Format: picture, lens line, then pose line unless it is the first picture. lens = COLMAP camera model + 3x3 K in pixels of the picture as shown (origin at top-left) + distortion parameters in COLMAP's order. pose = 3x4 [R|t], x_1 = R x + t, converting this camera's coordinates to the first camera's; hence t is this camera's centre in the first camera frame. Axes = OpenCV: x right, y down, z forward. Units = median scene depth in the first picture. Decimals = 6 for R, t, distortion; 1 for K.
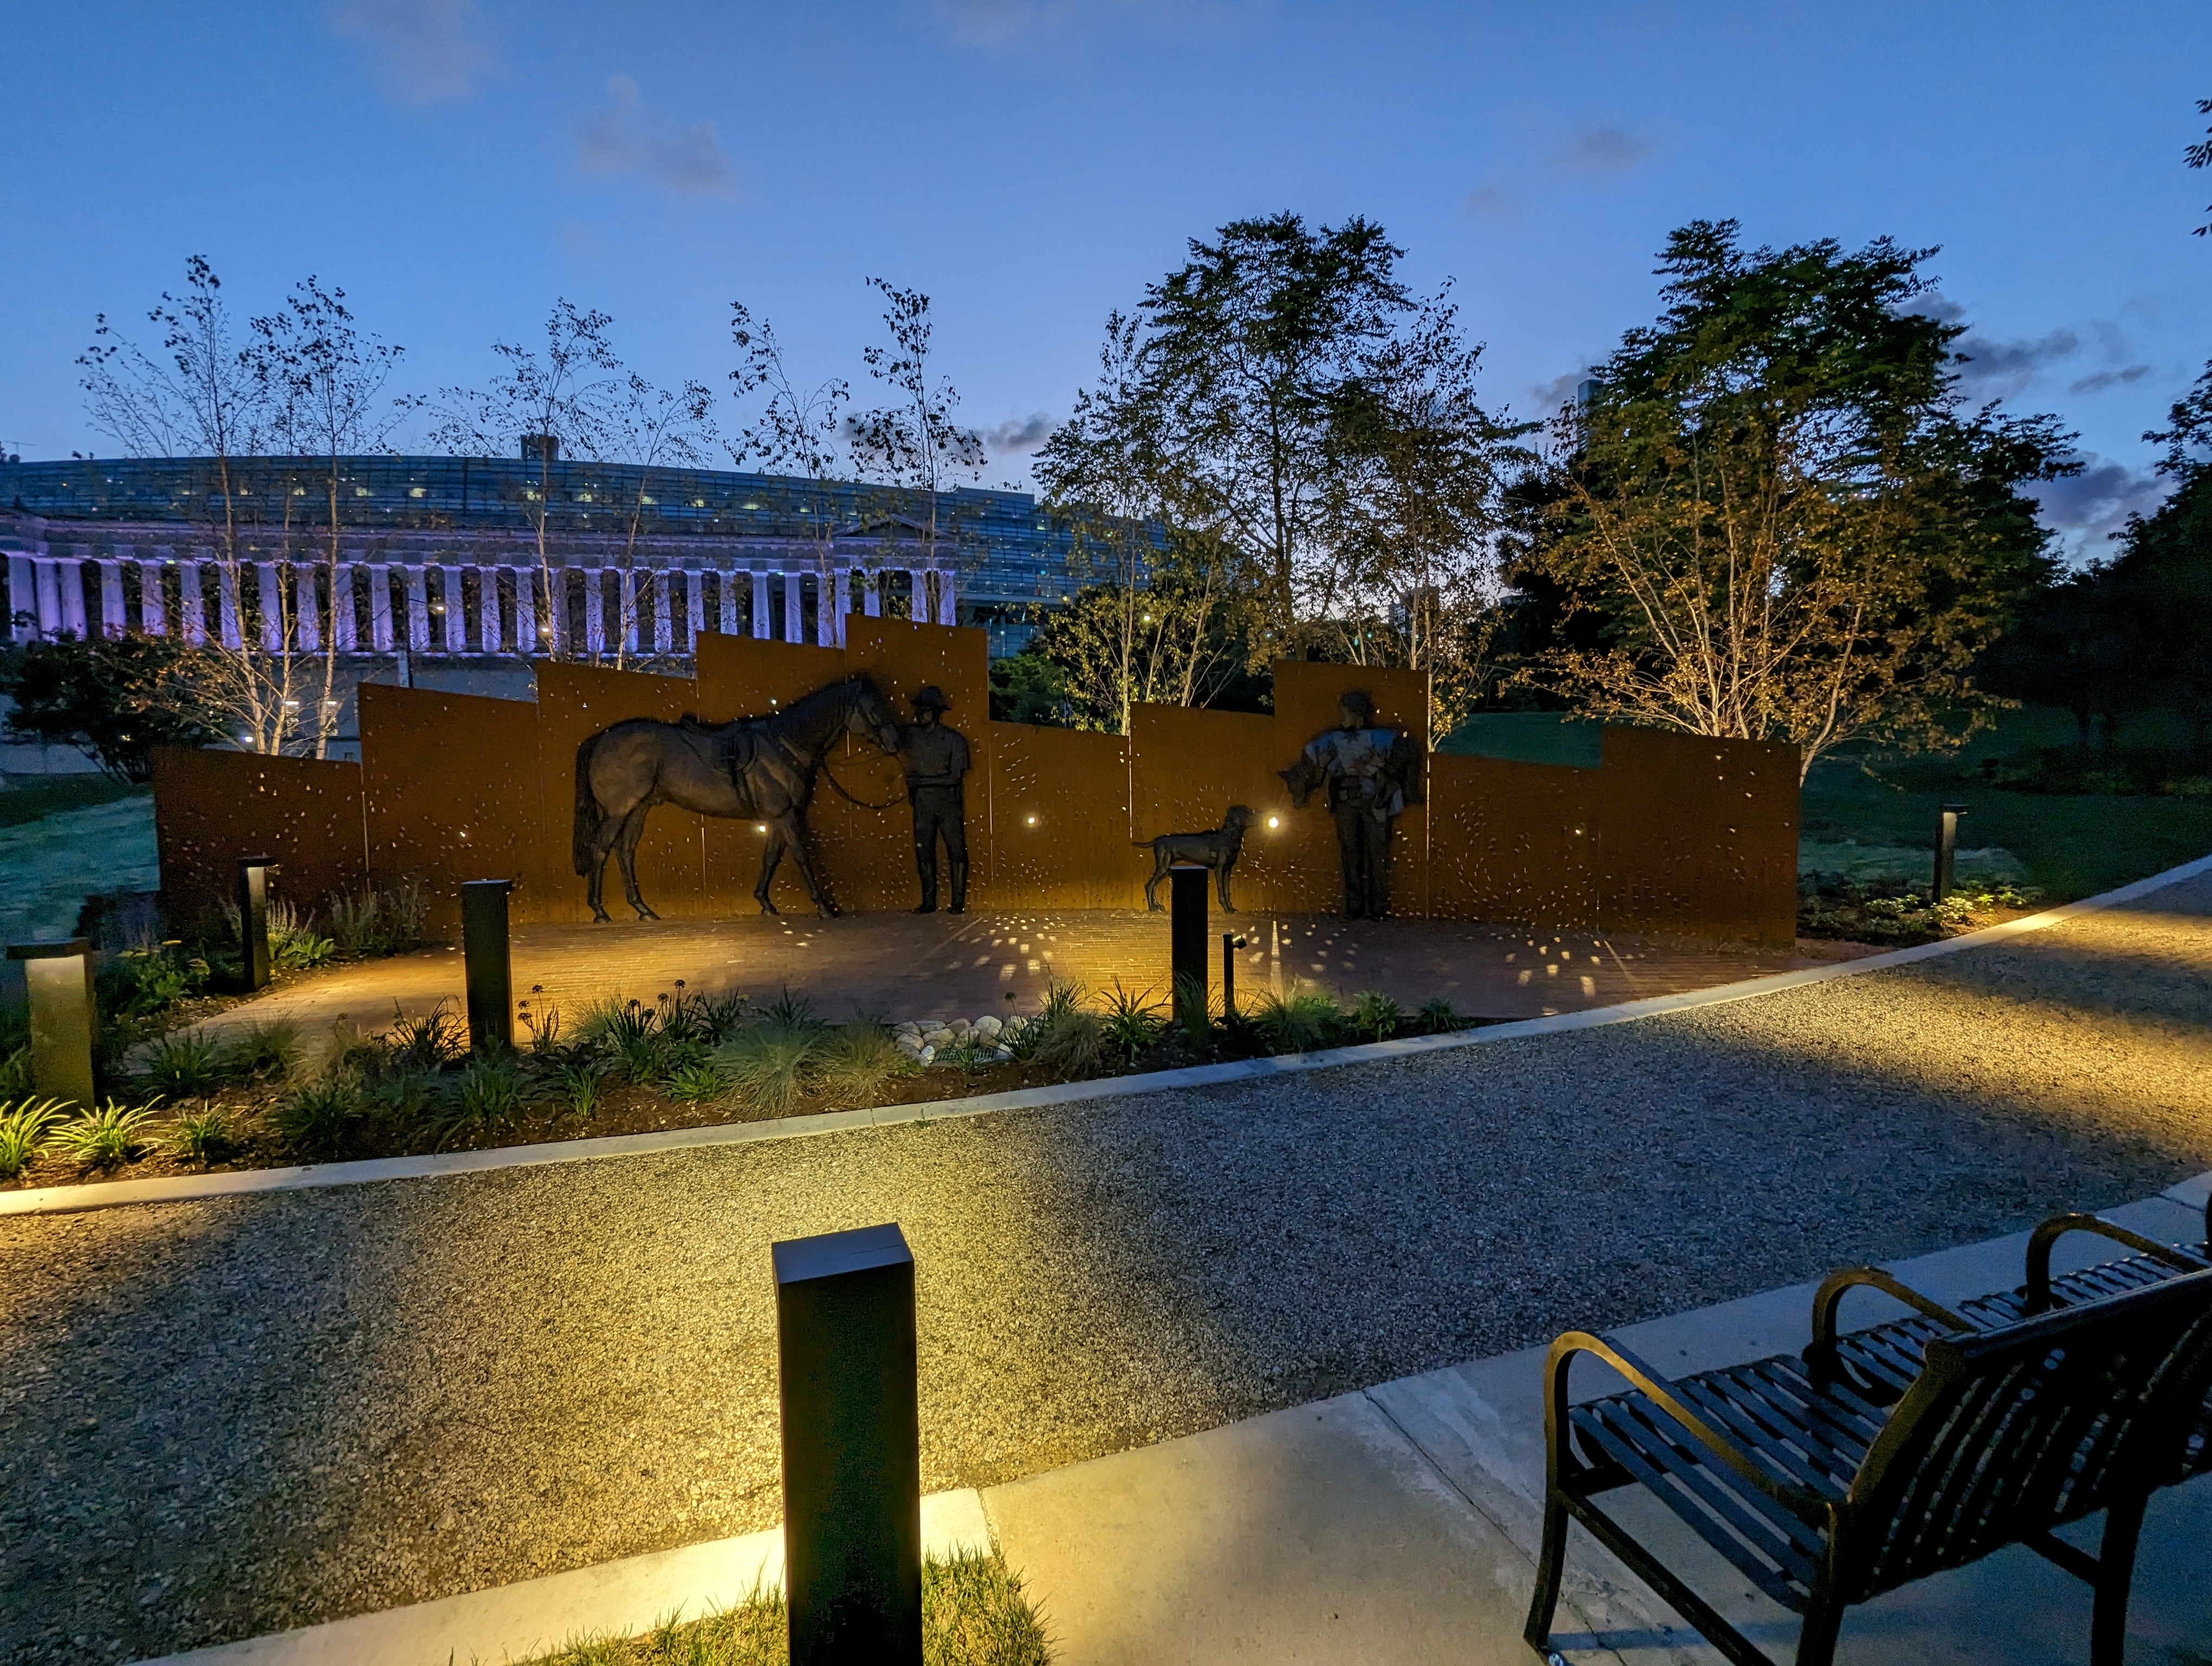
lens RADIAL K [[1061.8, 0, 1097.8], [0, 1061.8, 832.7], [0, 0, 1]] dist [-0.002895, 0.002474]
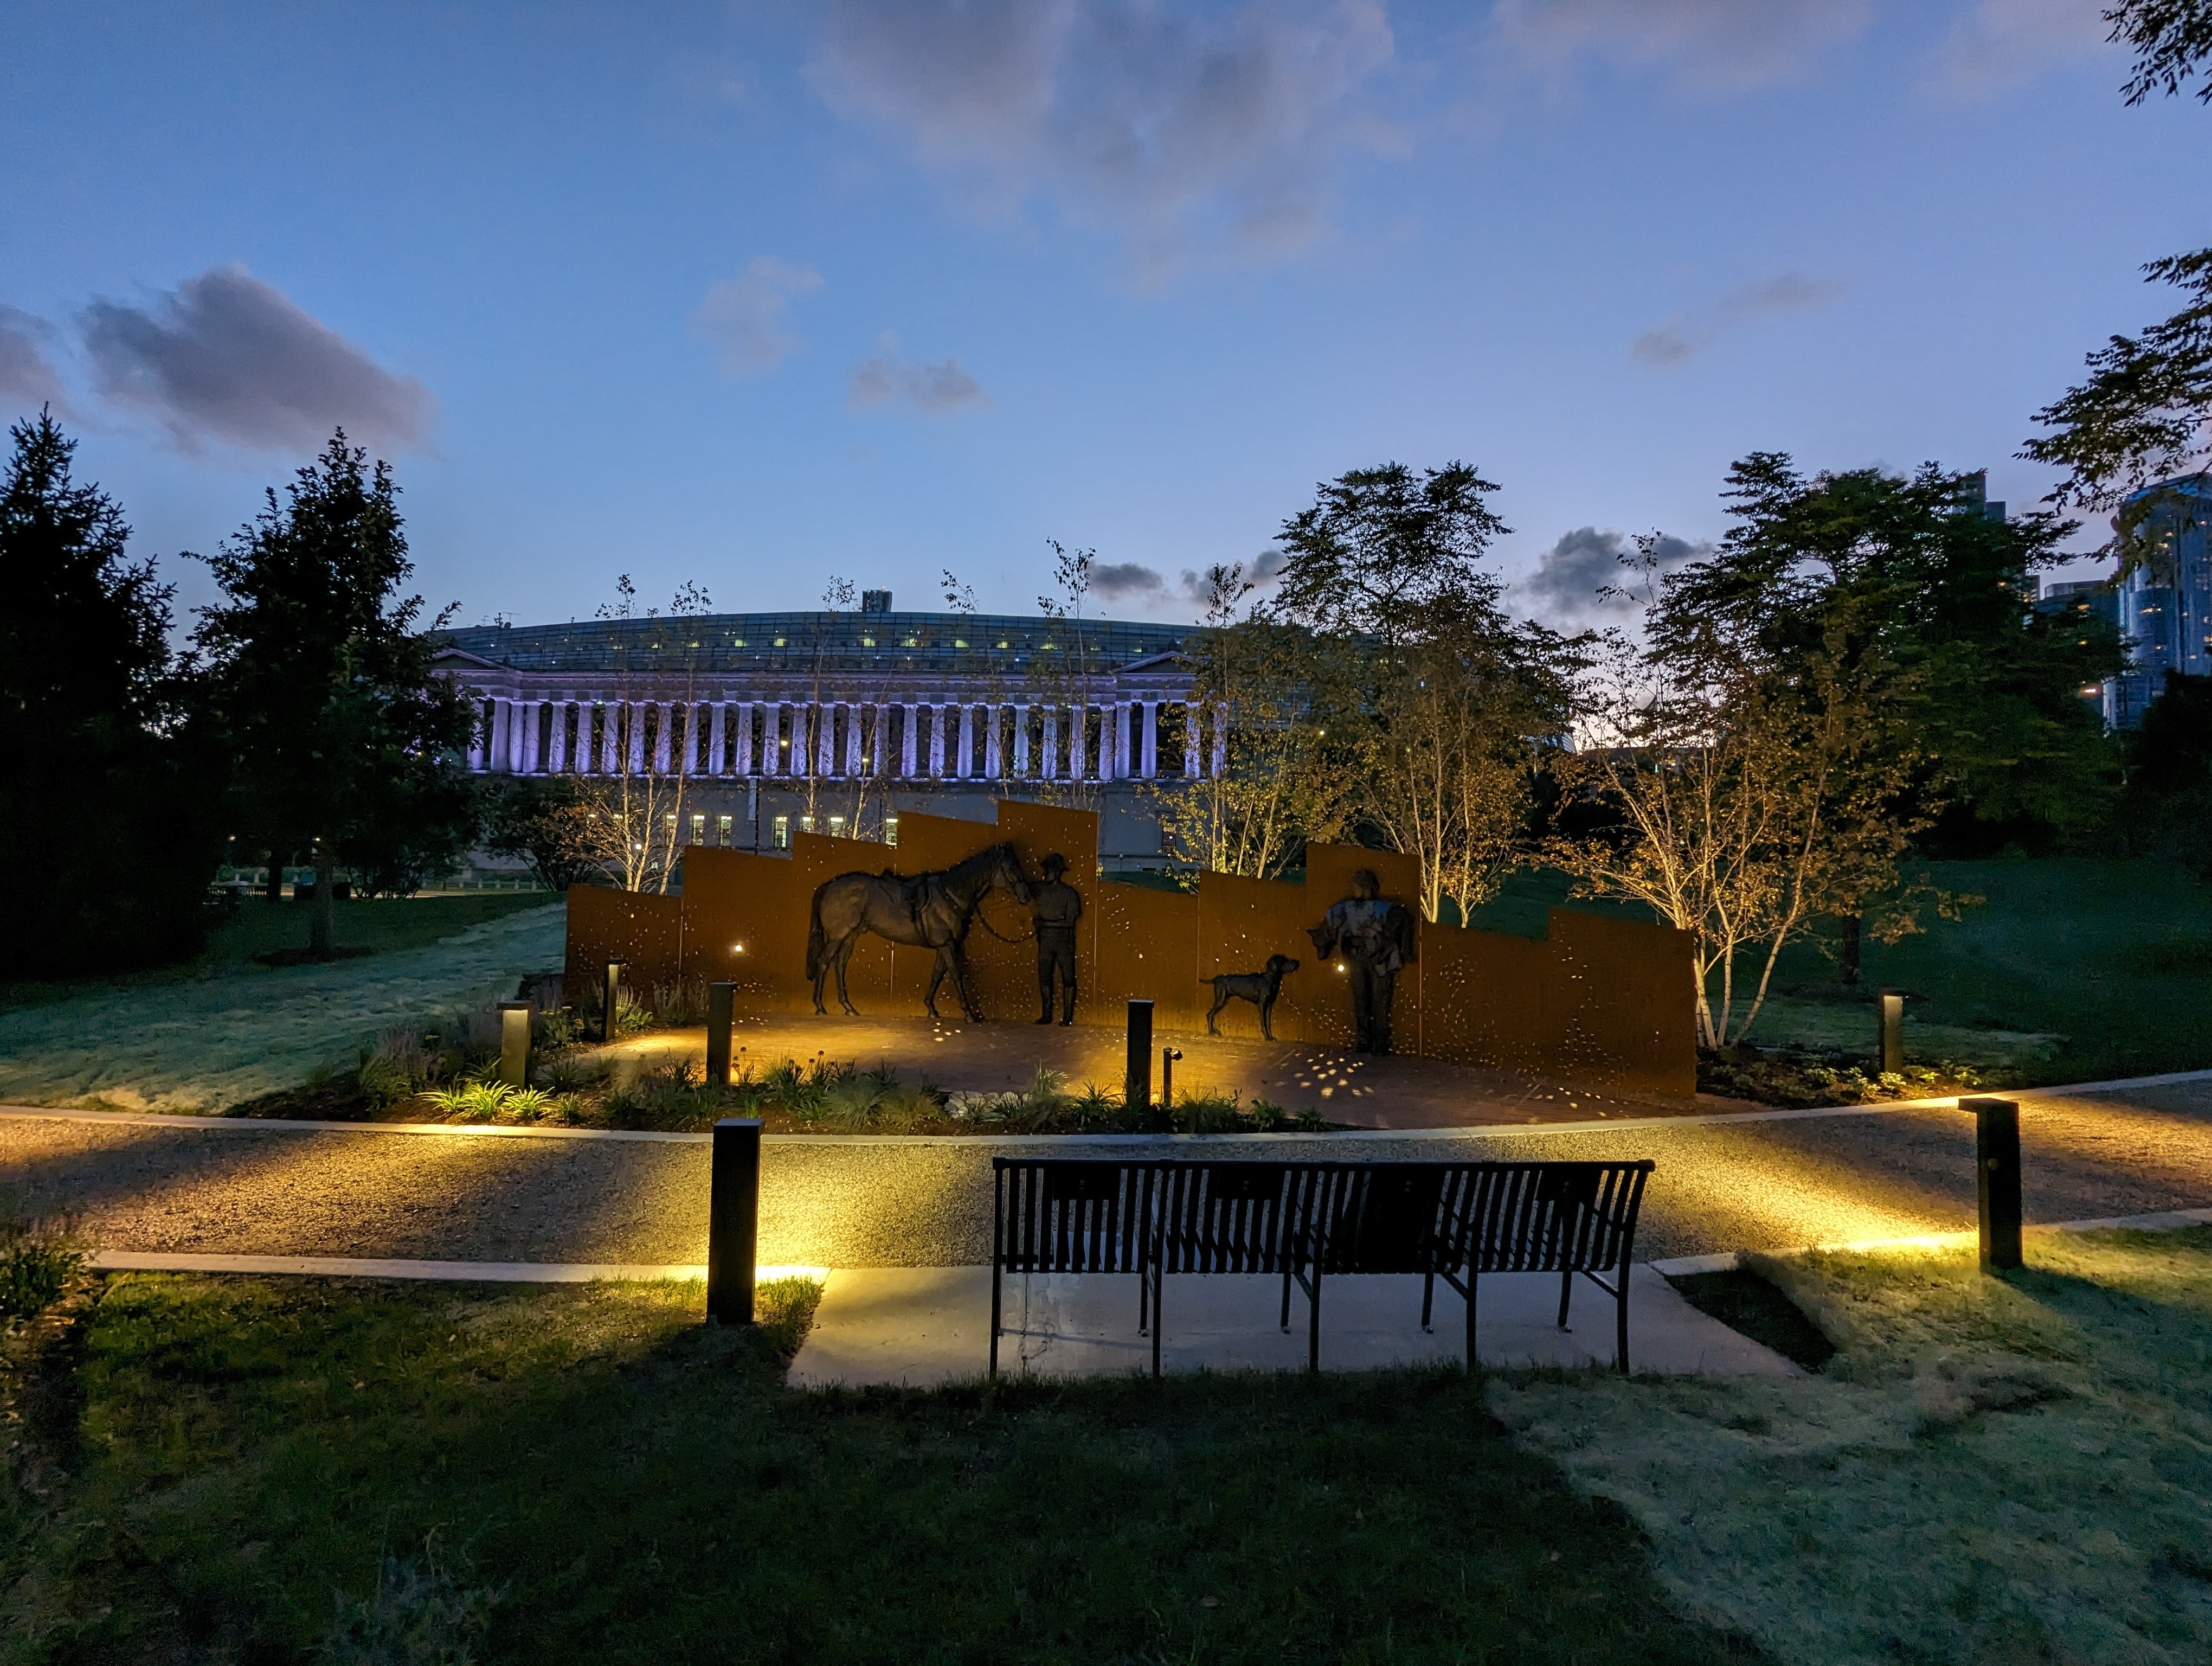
lens RADIAL K [[1061.8, 0, 1092.3], [0, 1061.8, 834.6], [0, 0, 1]] dist [-0.002895, 0.002474]
pose [[0.963098, 0.021968, -0.268253, 0.255050], [-0.051555, 0.993266, -0.103752, -0.025551], [0.264168, 0.113753, 0.957745, -0.287316]]
